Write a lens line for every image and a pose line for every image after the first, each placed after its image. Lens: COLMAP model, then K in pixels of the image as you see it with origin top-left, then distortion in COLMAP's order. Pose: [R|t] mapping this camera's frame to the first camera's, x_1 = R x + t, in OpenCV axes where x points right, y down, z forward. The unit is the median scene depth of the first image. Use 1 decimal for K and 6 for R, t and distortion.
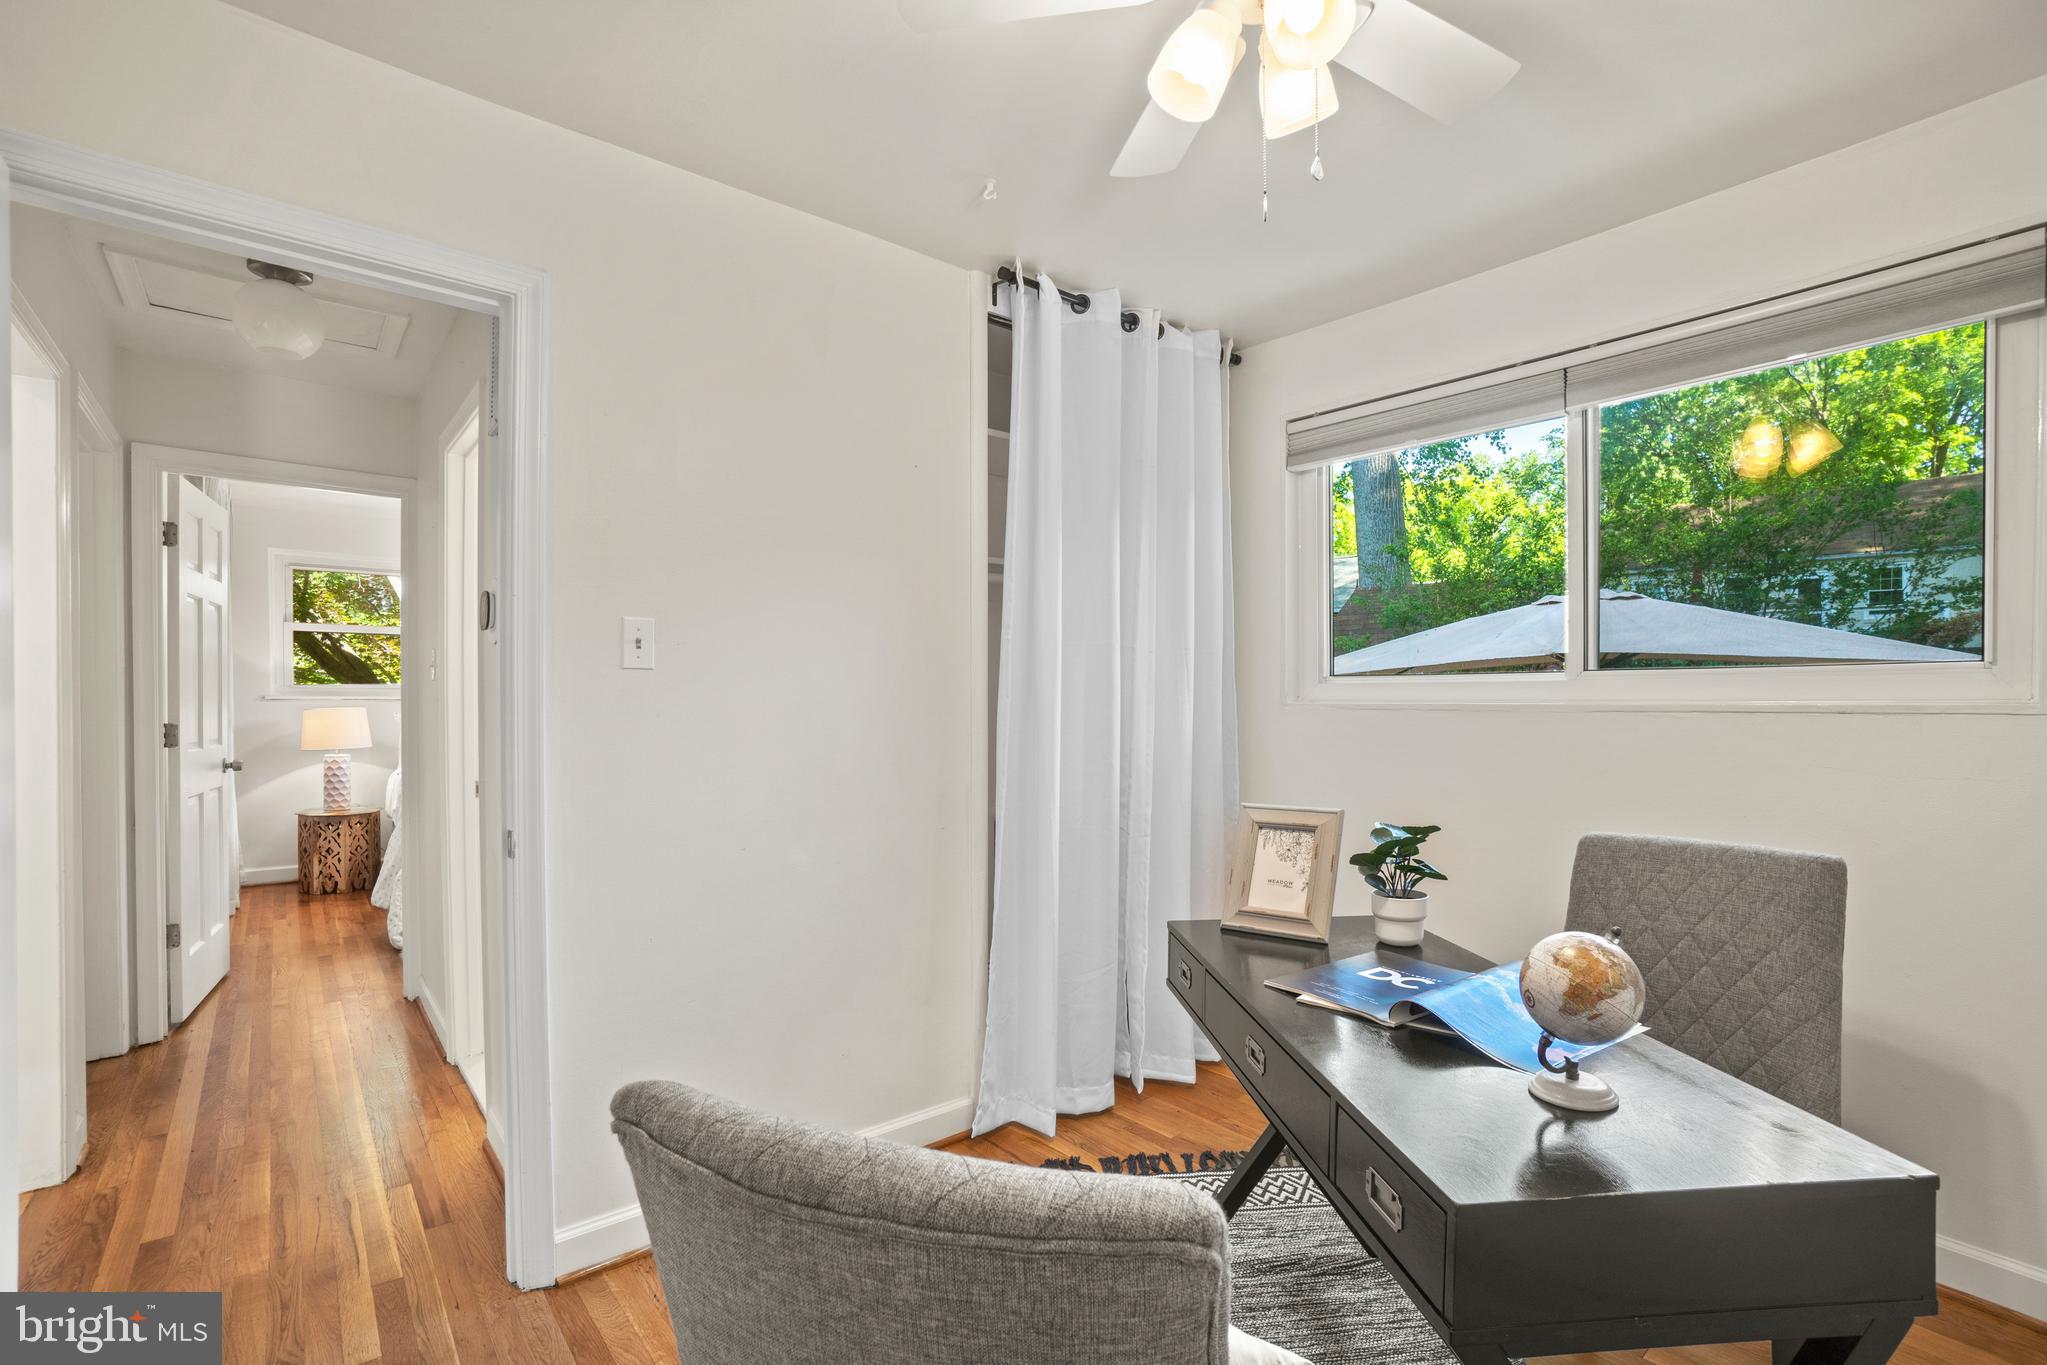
lens RADIAL K [[905.4, 0, 1021.0], [0, 905.4, 694.5], [0, 0, 1]] dist [-0.035460, -0.000019]
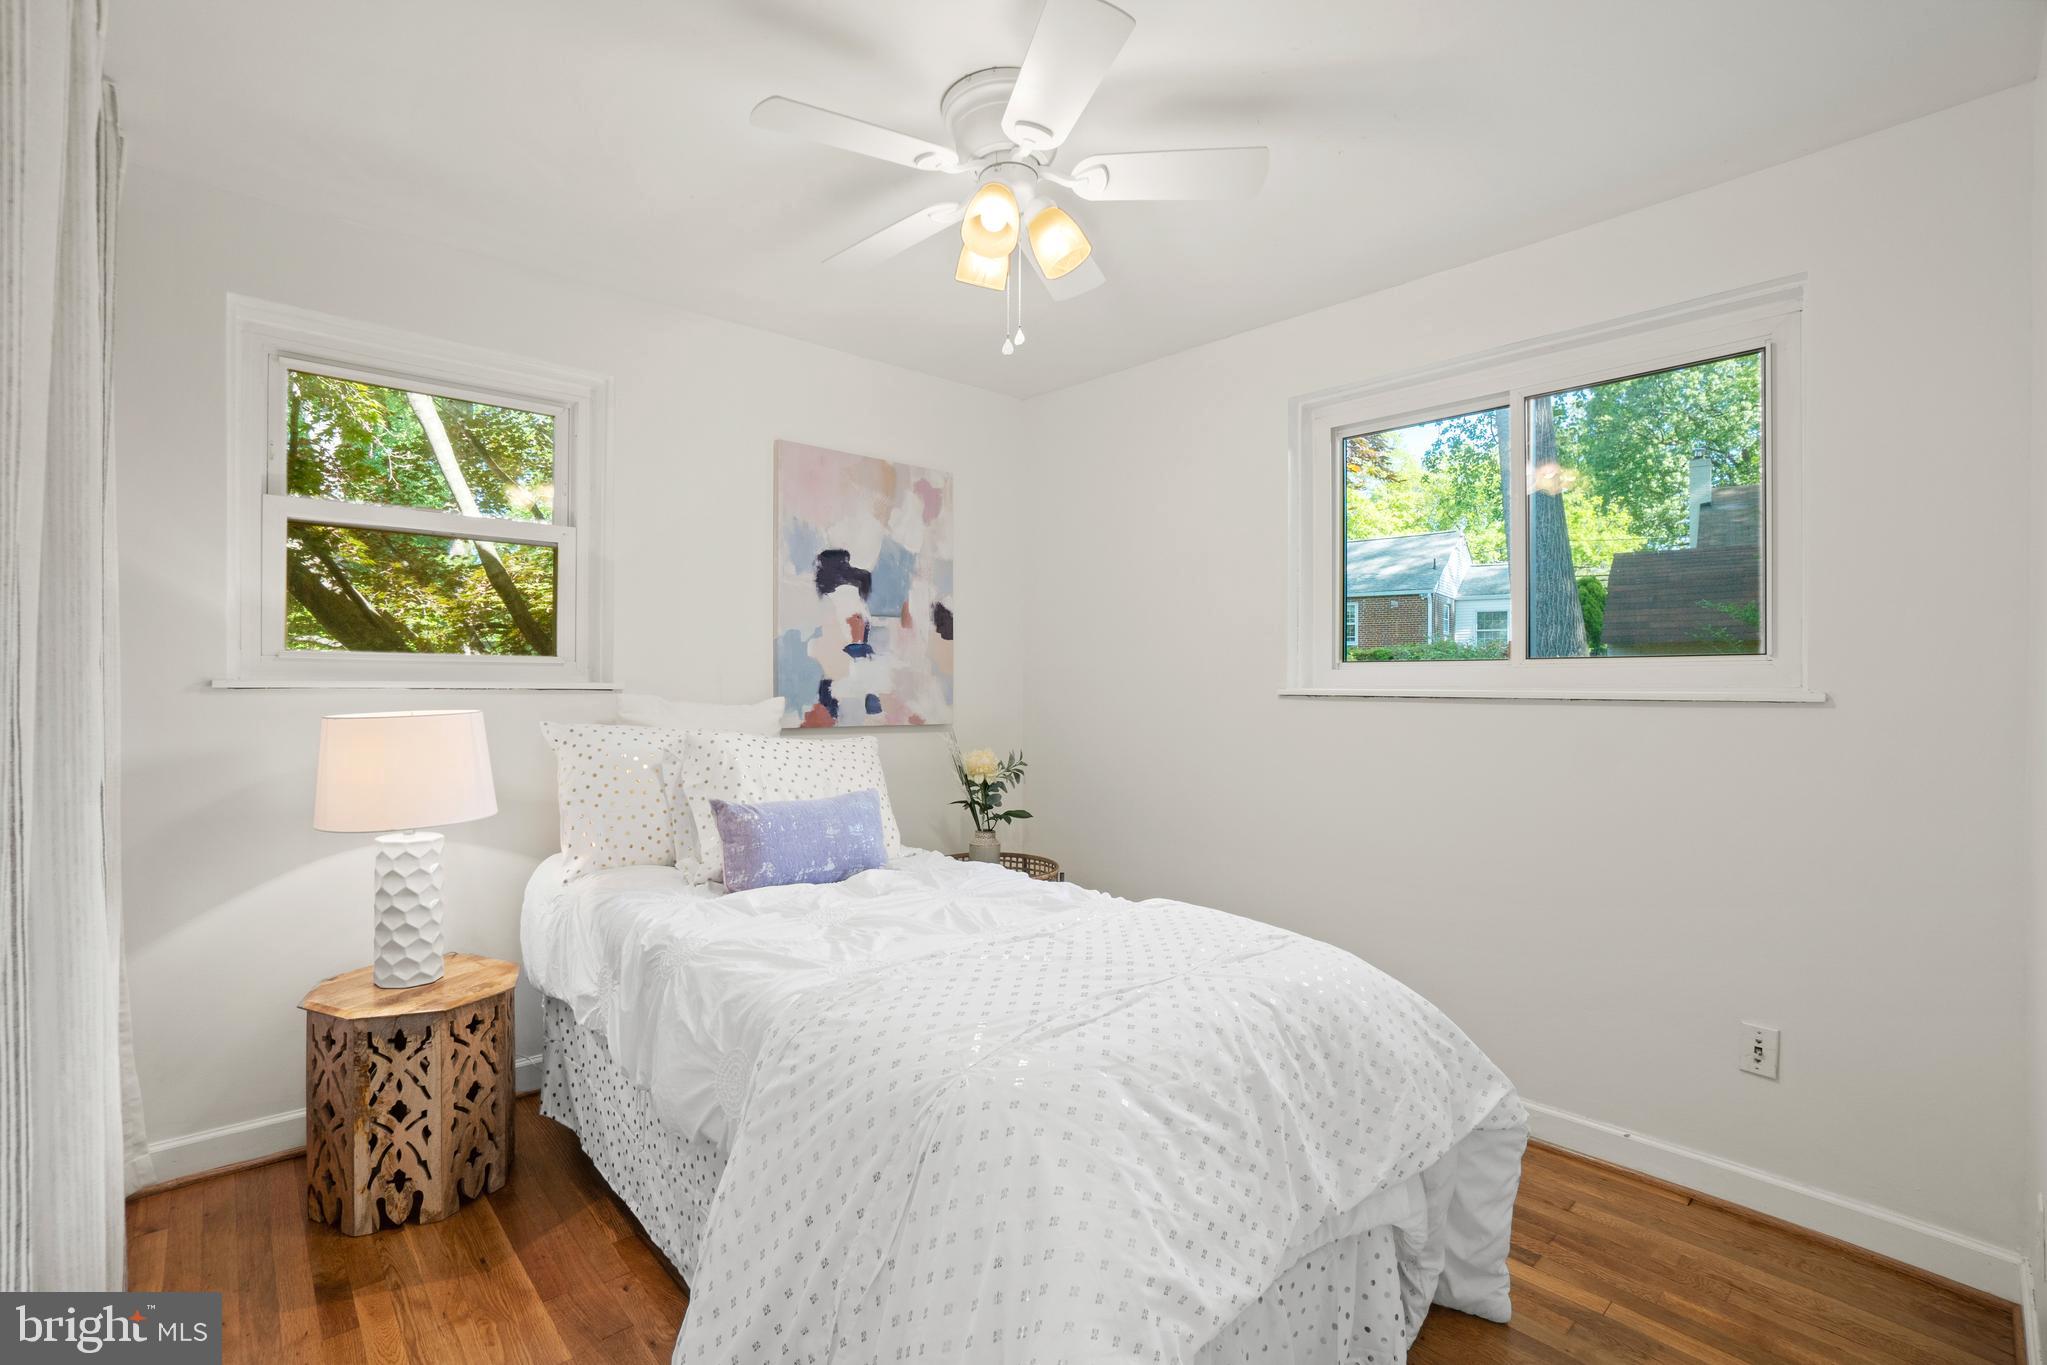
lens RADIAL K [[909.7, 0, 1011.5], [0, 909.7, 679.1], [0, 0, 1]] dist [-0.062167, 0.022762]
pose [[0.999287, 0.001548, 0.037713, -0.533827], [-0.001269, 0.999972, -0.007441, 0.003418], [-0.037723, 0.007388, 0.999261, 0.617073]]
